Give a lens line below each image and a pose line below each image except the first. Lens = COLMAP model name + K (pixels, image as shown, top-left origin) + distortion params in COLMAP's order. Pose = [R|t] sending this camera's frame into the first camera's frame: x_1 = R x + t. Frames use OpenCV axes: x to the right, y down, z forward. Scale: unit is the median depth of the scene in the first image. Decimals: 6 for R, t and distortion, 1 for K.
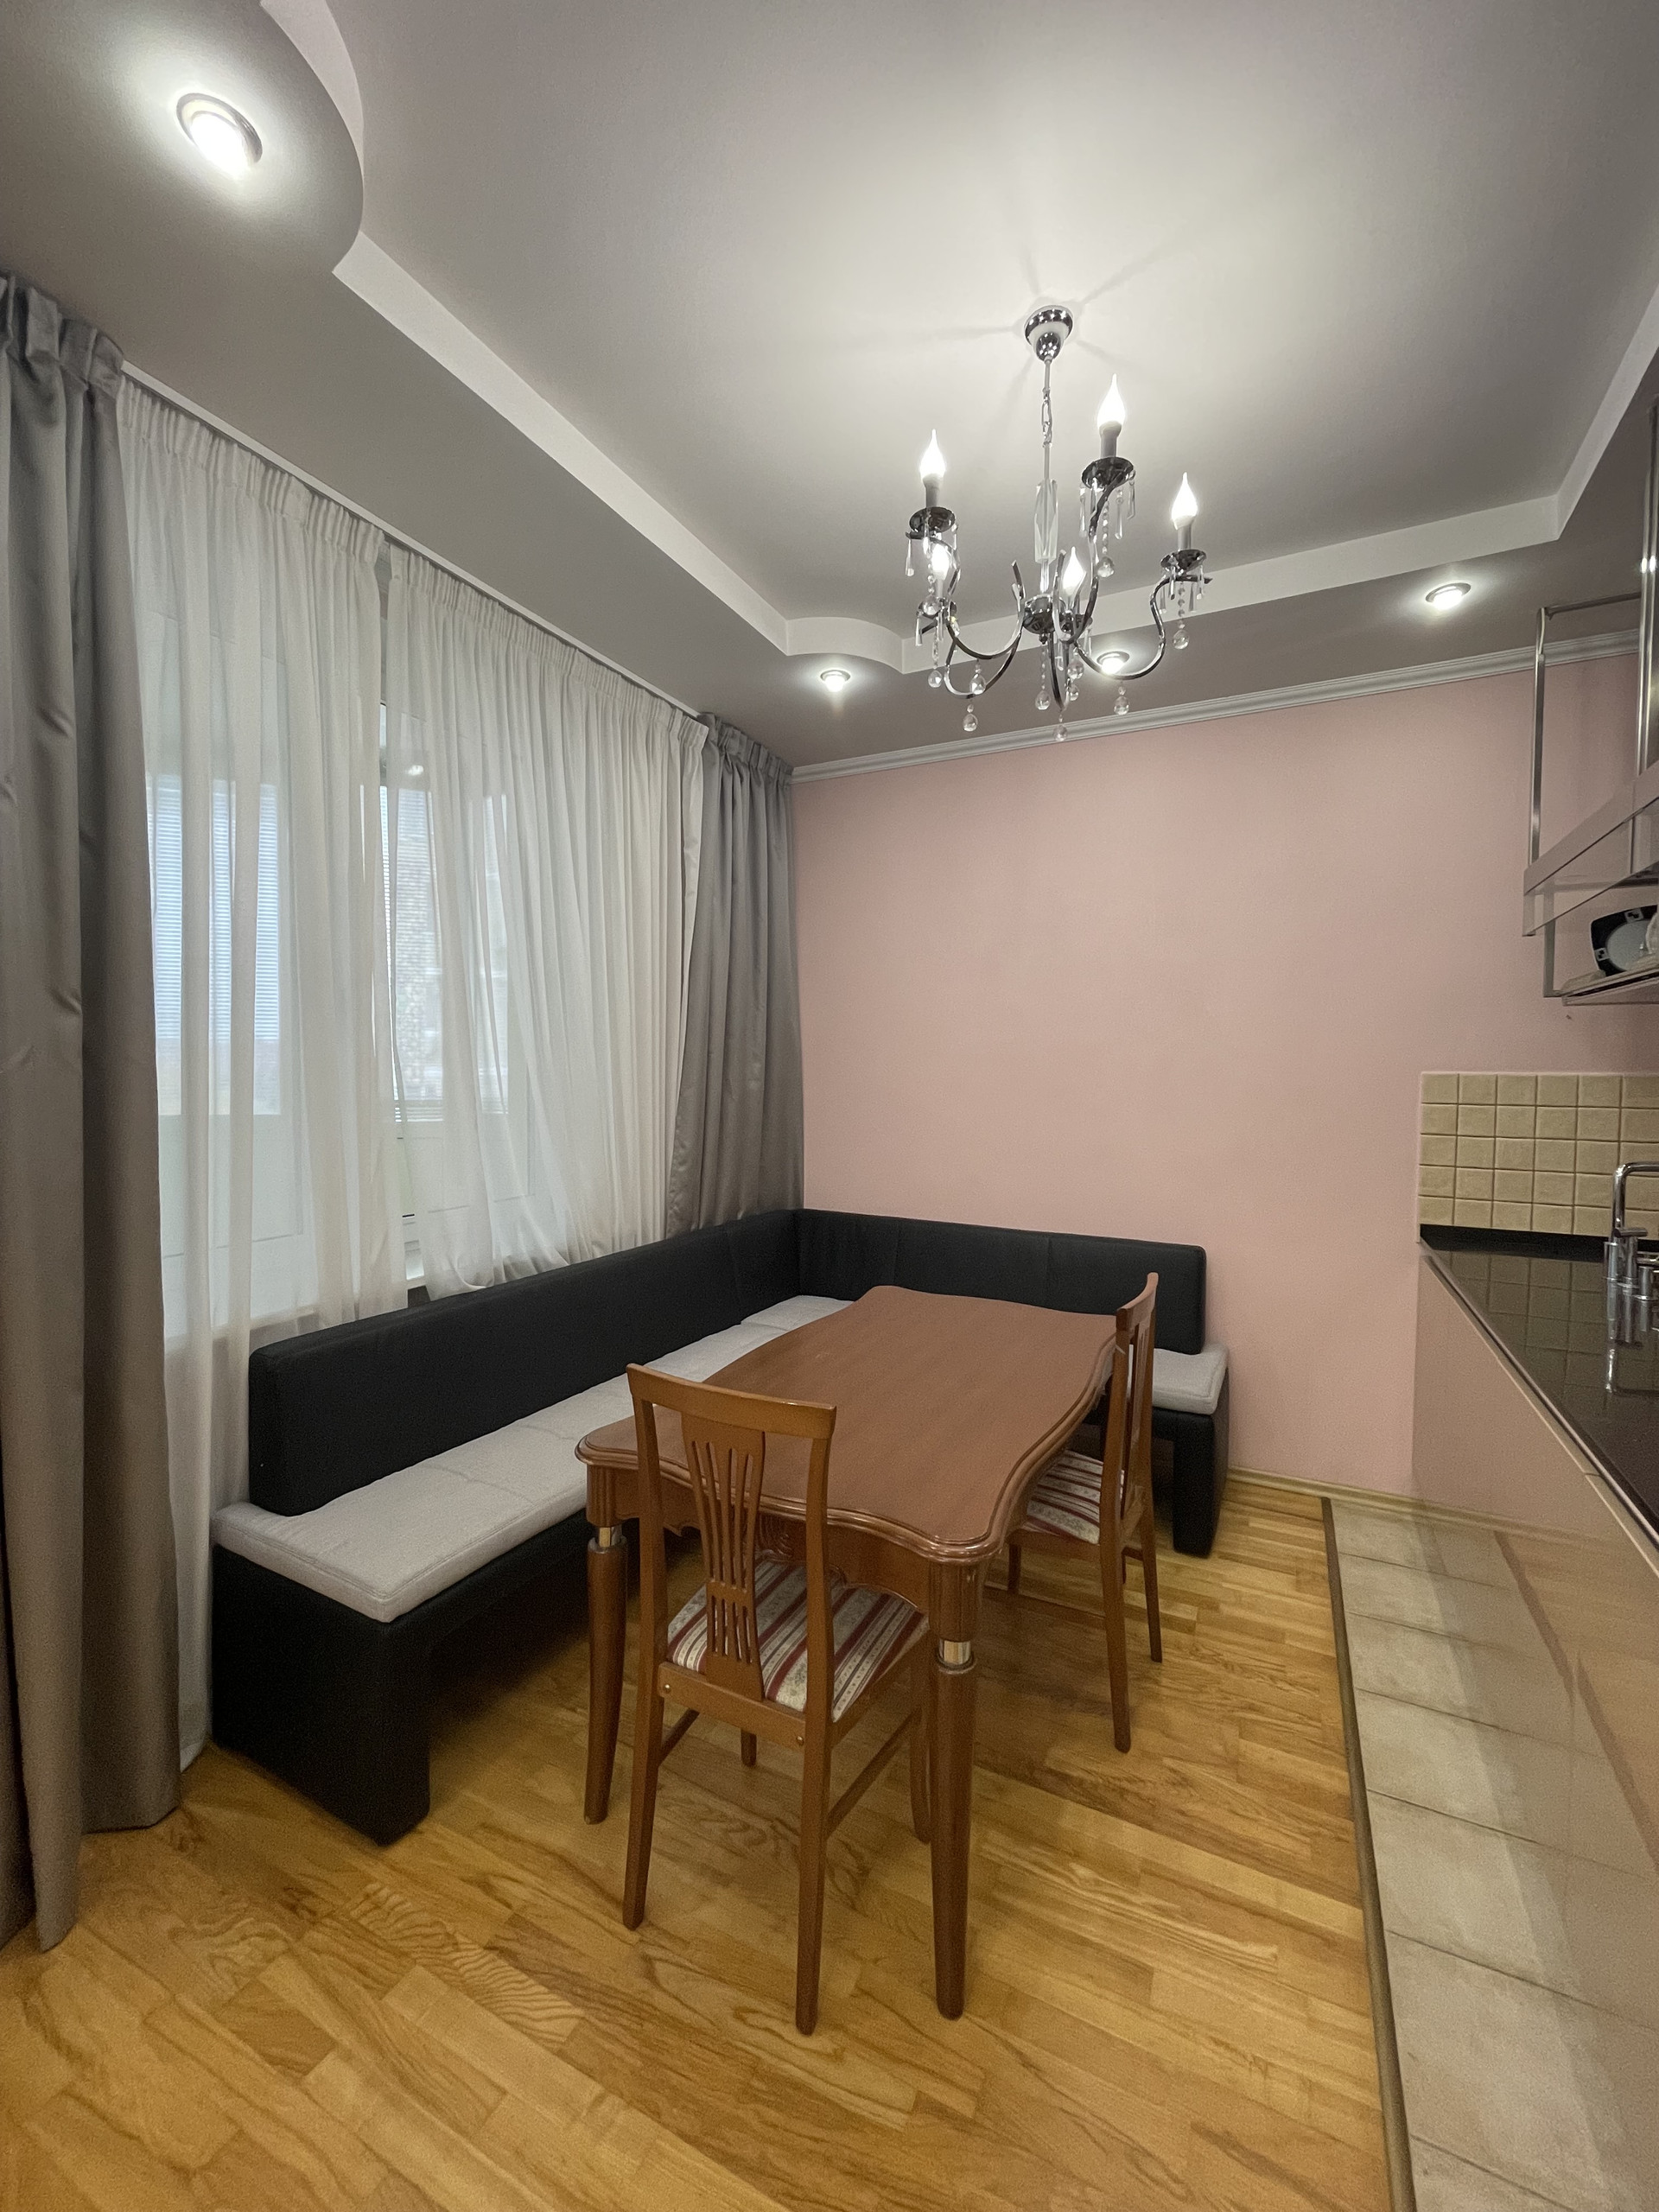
lens RADIAL K [[891.2, 0, 827.6], [0, 891.2, 1098.7], [0, 0, 1]] dist [-0.002864, -0.000209]
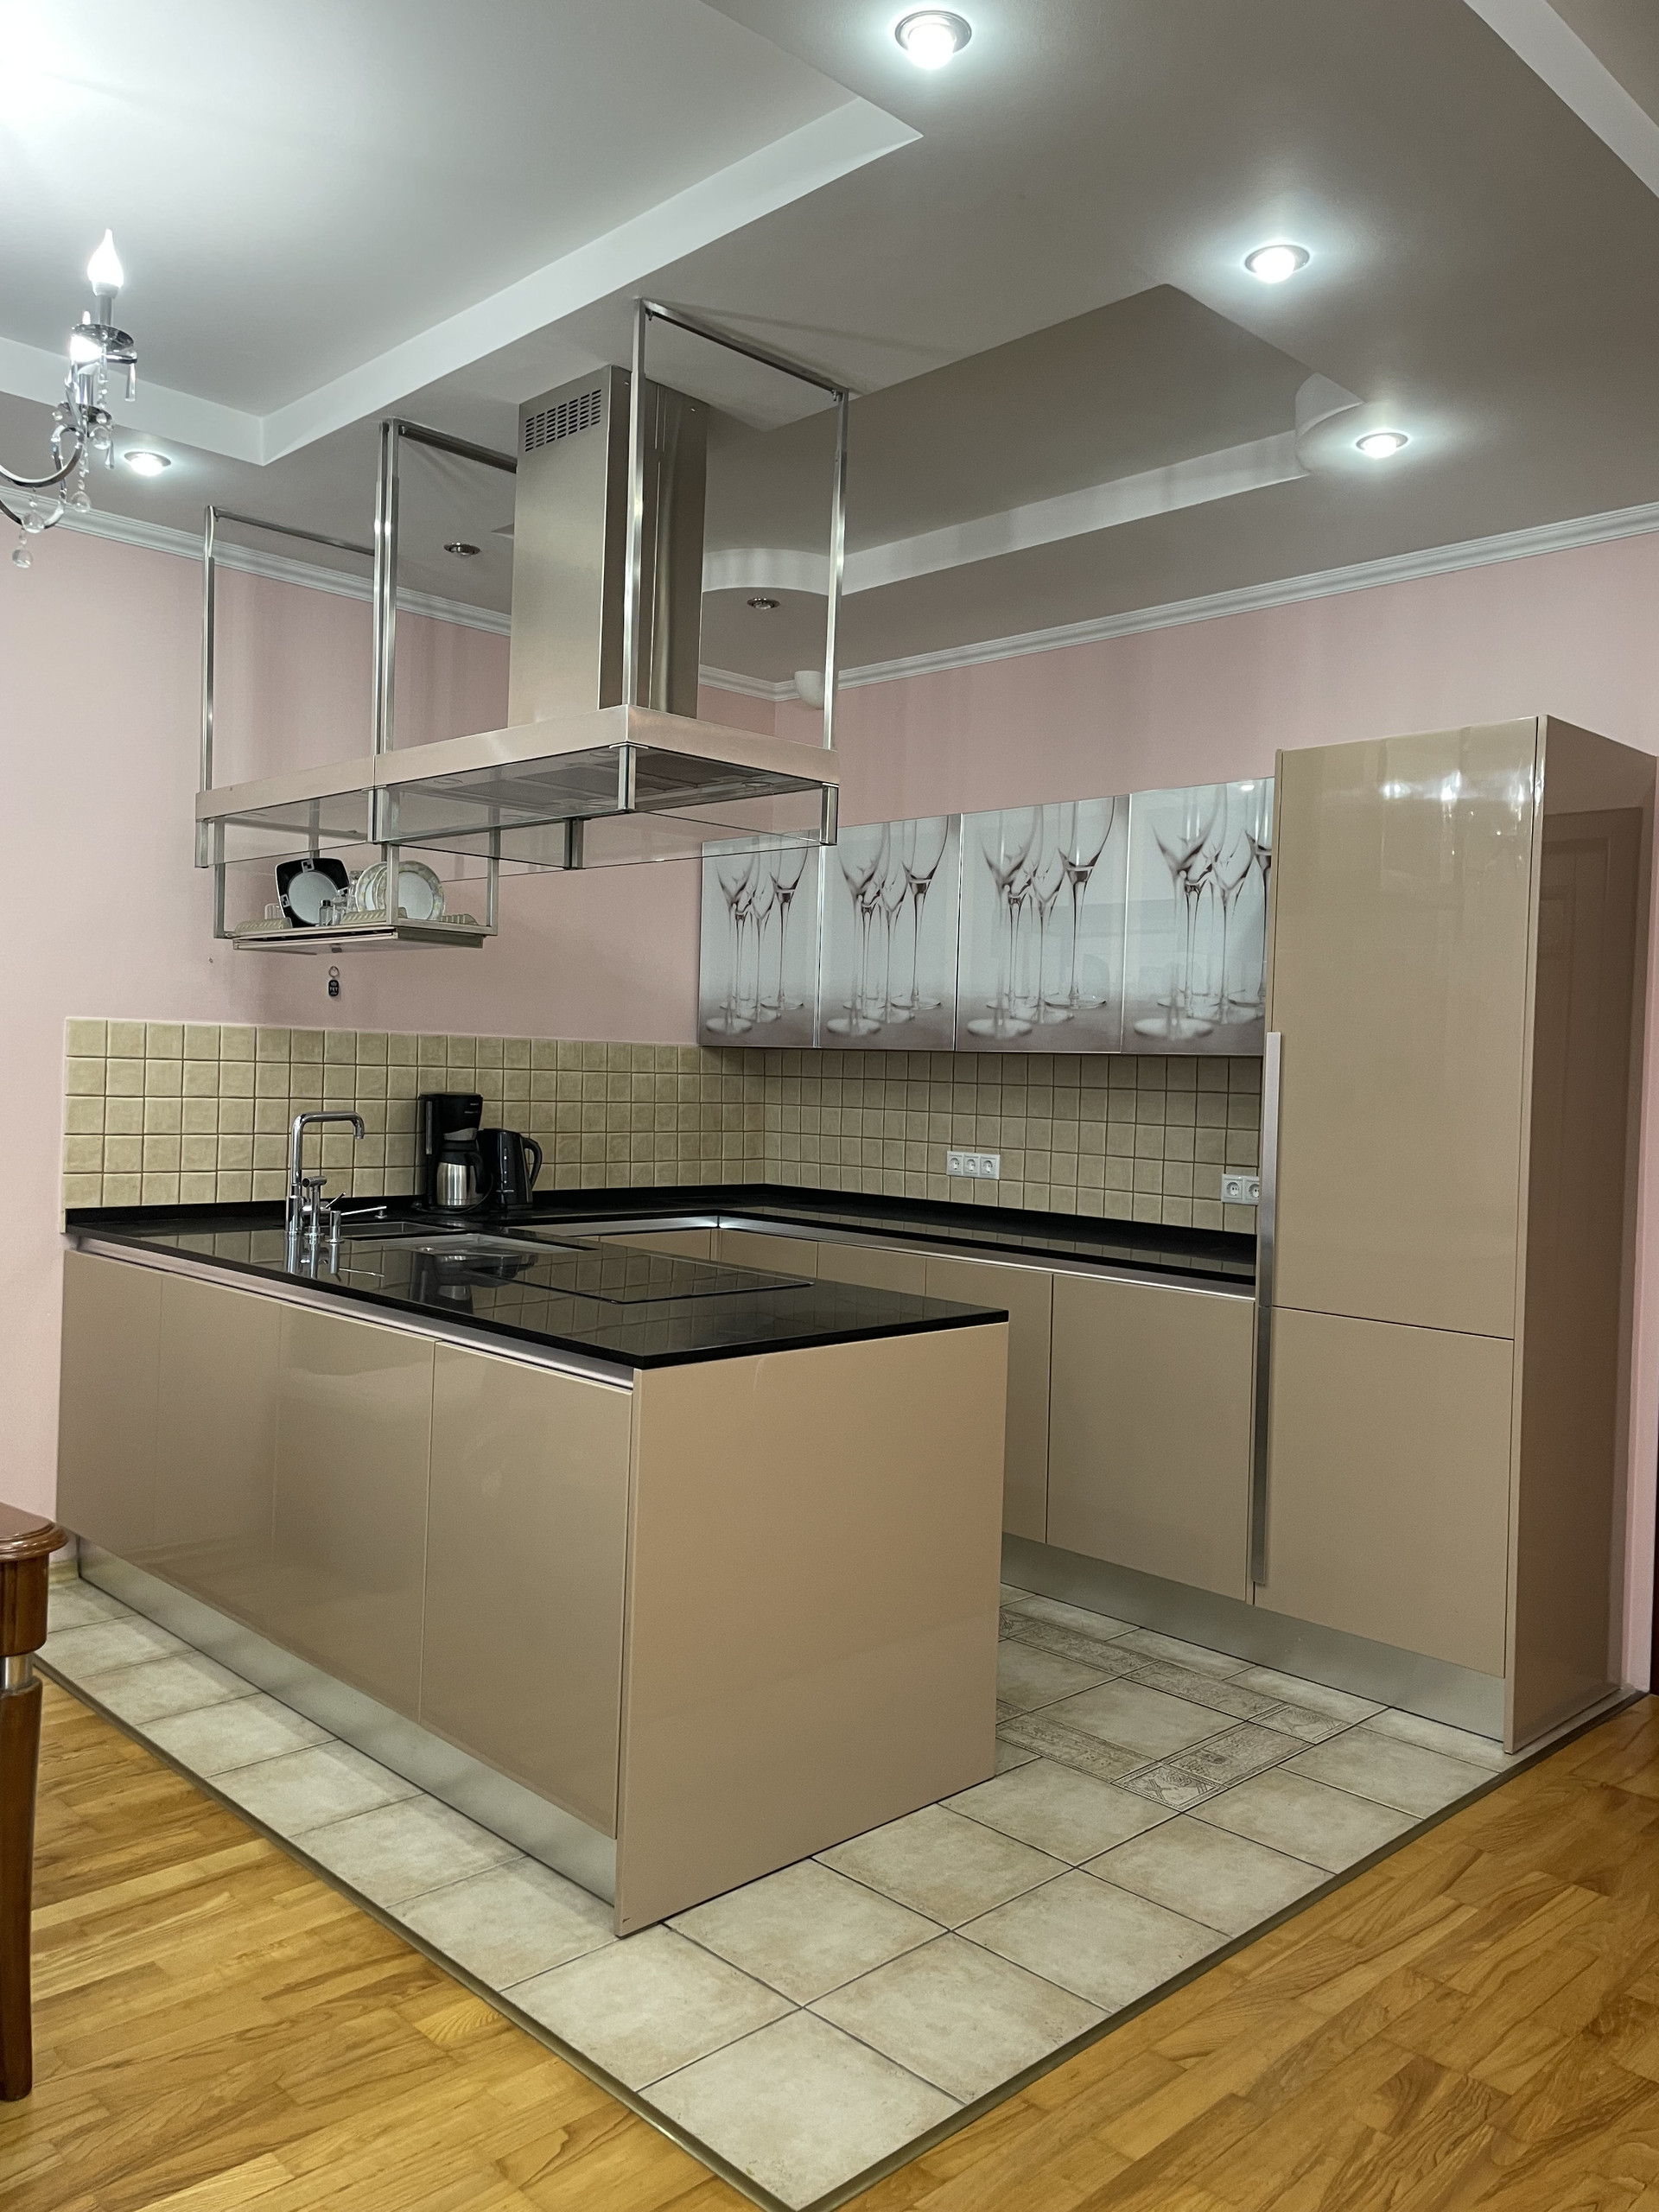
lens RADIAL K [[1671.6, 0, 828.7], [0, 1671.6, 1092.0], [0, 0, 1]] dist [0.064867, -0.069796]
pose [[0.319387, -0.009575, 0.947576, -0.797759], [0.003930, 0.999954, 0.008780, 0.038723], [-0.947616, 0.000920, 0.319410, -0.178917]]
